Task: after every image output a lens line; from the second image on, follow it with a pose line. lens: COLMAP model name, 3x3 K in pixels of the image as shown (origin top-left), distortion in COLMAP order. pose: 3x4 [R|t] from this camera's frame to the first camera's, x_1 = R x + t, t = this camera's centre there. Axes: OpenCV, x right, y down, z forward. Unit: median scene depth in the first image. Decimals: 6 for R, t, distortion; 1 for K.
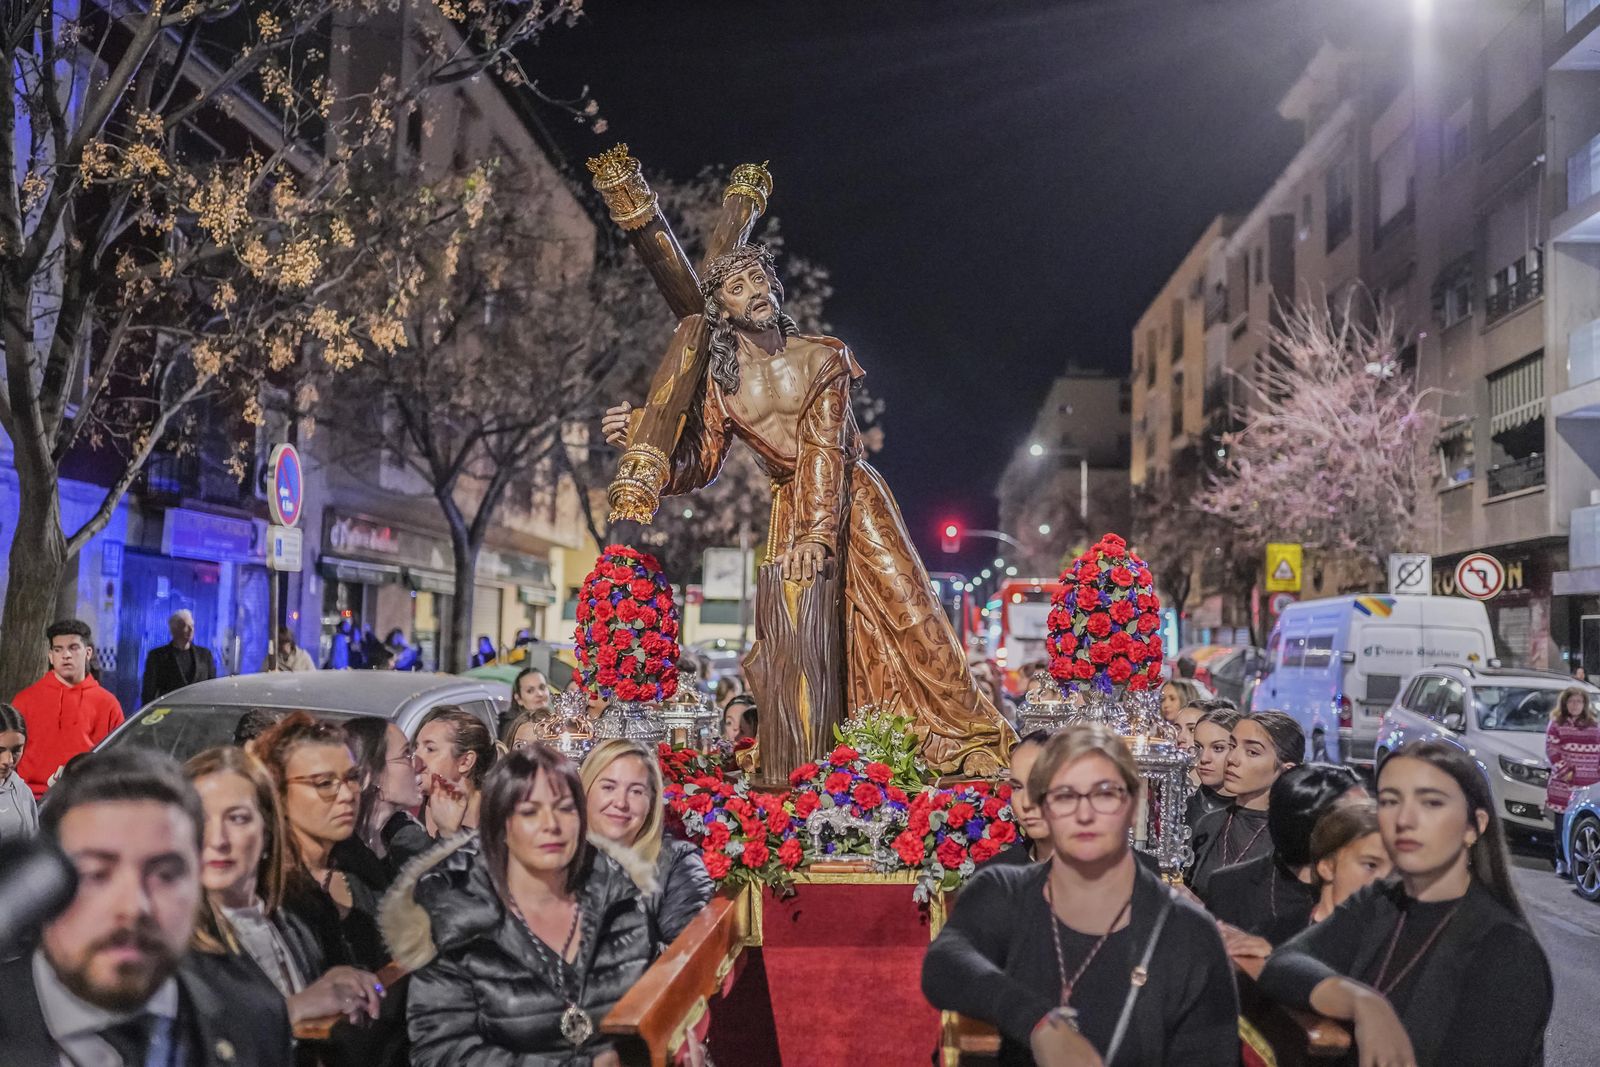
lens RADIAL K [[1450.7, 0, 794.9], [0, 1450.7, 546.8], [0, 0, 1]] dist [-0.035581, 0.000000]
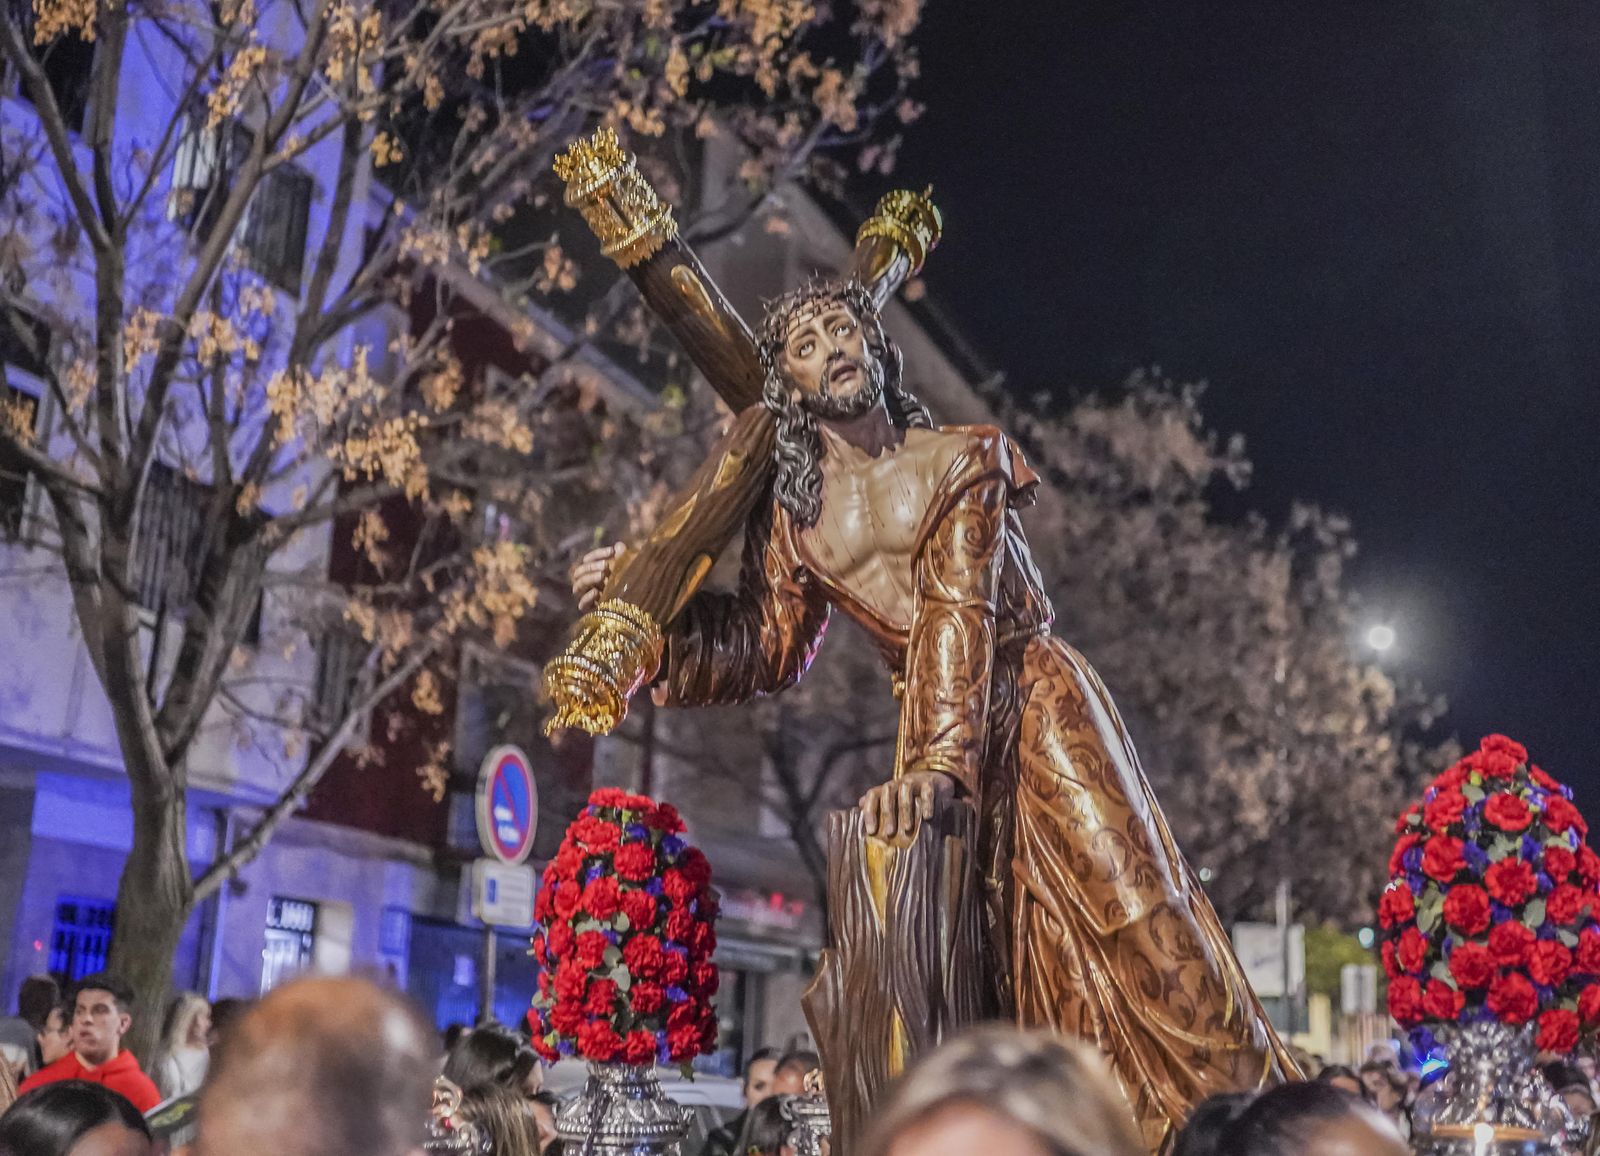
lens RADIAL K [[1923.3, 0, 839.7], [0, 1923.3, 513.3], [0, 0, 1]] dist [-0.048956, 0.000000]
pose [[0.965252, -0.065099, -0.253081, 0.146911], [0.010275, 0.977180, -0.212165, 0.048177], [0.261117, 0.202192, 0.943894, 0.238993]]
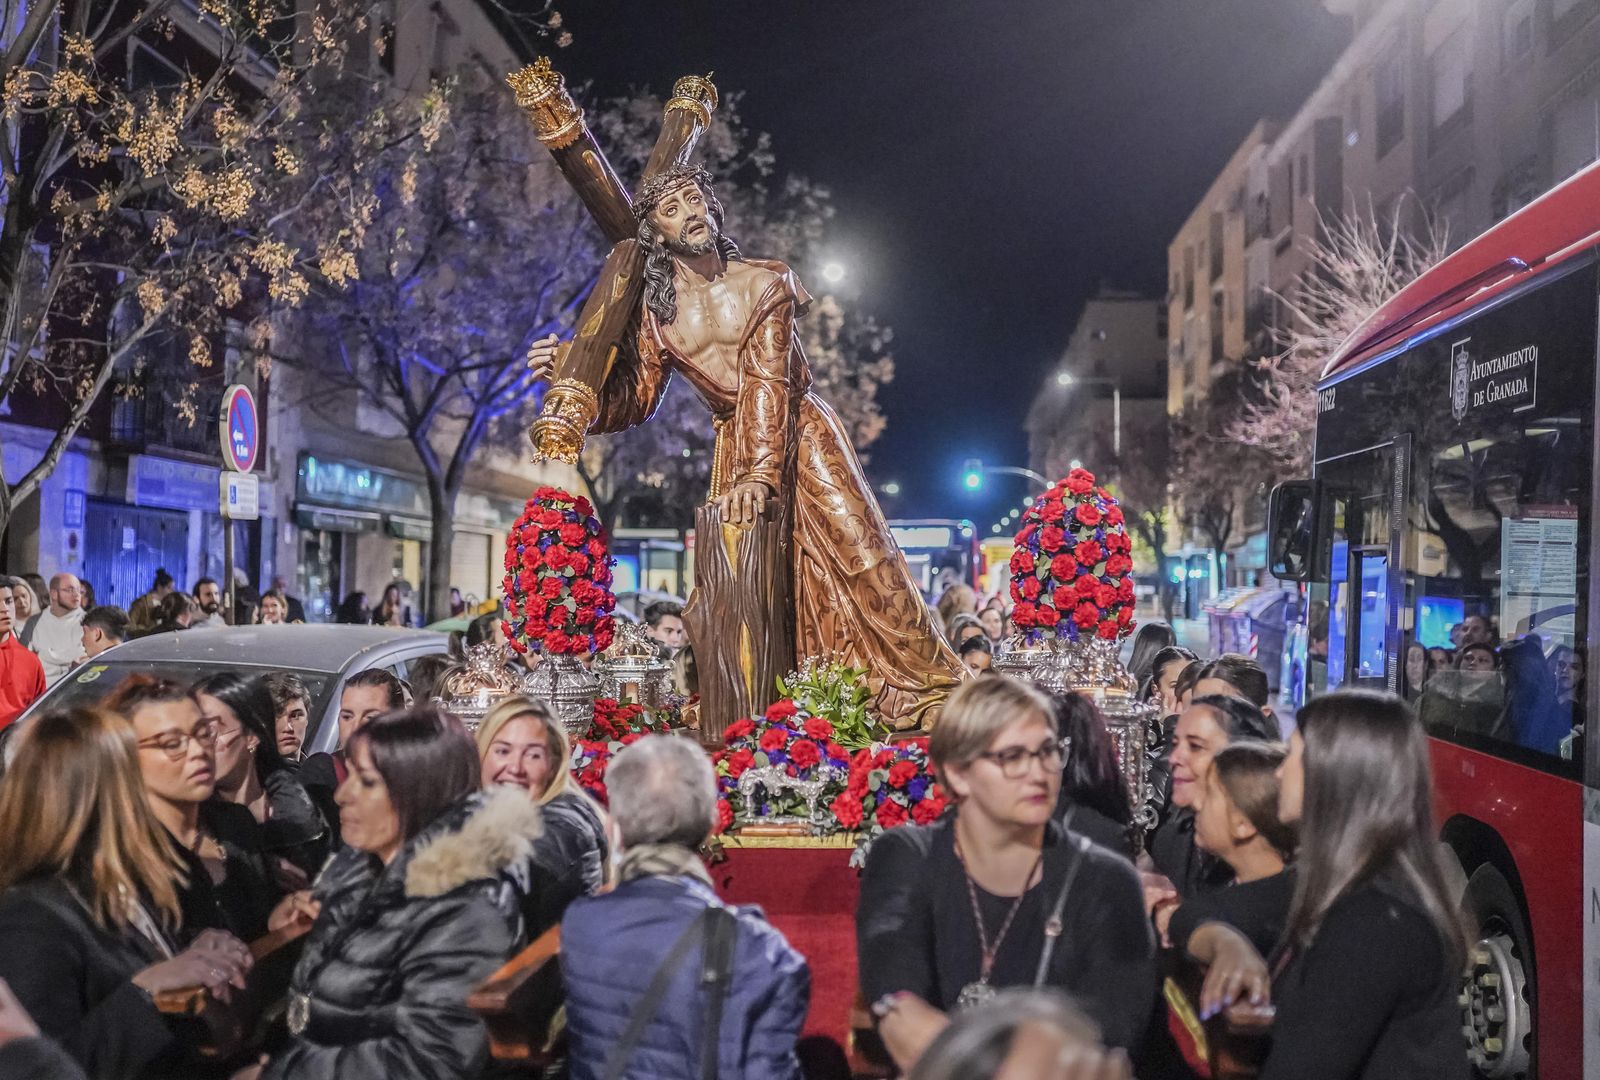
lens RADIAL K [[1554.0, 0, 735.2], [0, 1554.0, 508.1], [0, 0, 1]] dist [-0.037033, 0.000000]
pose [[0.998911, -0.012048, -0.045066, 0.038208], [0.012649, 0.999835, 0.013056, 0.000527], [0.044902, -0.013612, 0.998899, 0.003041]]
